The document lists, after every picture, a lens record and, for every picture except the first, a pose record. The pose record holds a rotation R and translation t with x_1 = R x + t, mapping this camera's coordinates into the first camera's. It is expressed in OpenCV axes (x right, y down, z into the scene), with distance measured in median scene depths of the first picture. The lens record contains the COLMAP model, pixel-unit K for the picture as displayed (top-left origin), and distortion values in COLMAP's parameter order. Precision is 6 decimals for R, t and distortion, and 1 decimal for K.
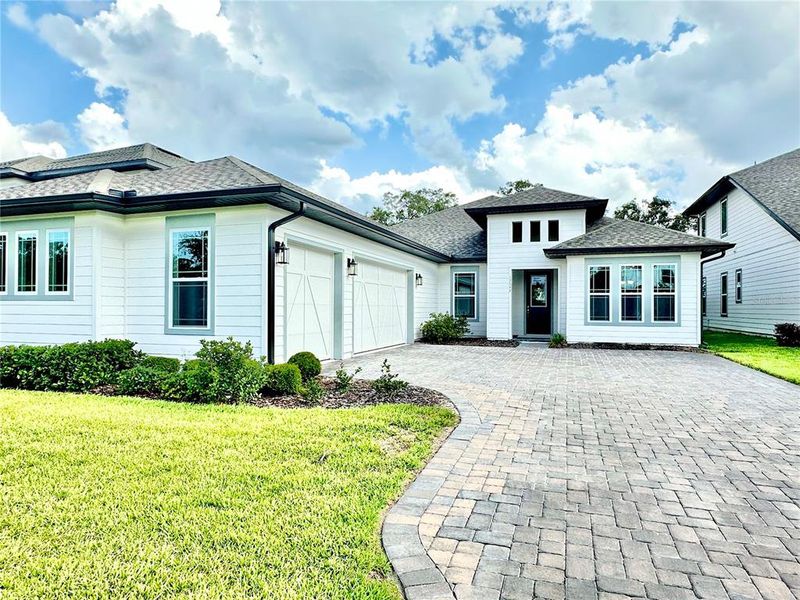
lens RADIAL K [[486.7, 0, 400.0], [0, 486.7, 300.0], [0, 0, 1]] dist [0.000597, 0.000279]
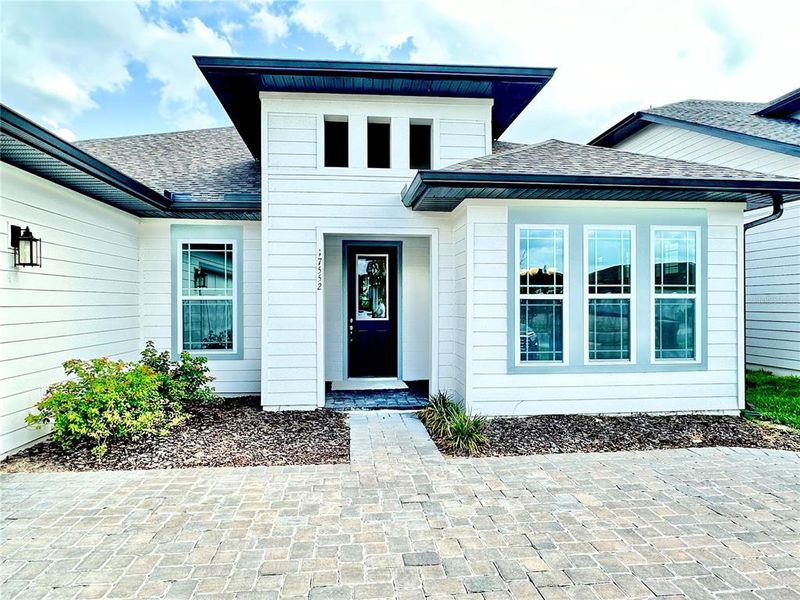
lens RADIAL K [[456.8, 0, 400.1], [0, 456.8, 306.2], [0, 0, 1]] dist [-0.002033, 0.000584]
pose [[0.905090, -0.005159, 0.425189, 0.127003], [-0.002058, 0.999862, 0.016511, -0.008803], [-0.425215, -0.015819, 0.904954, 0.633977]]
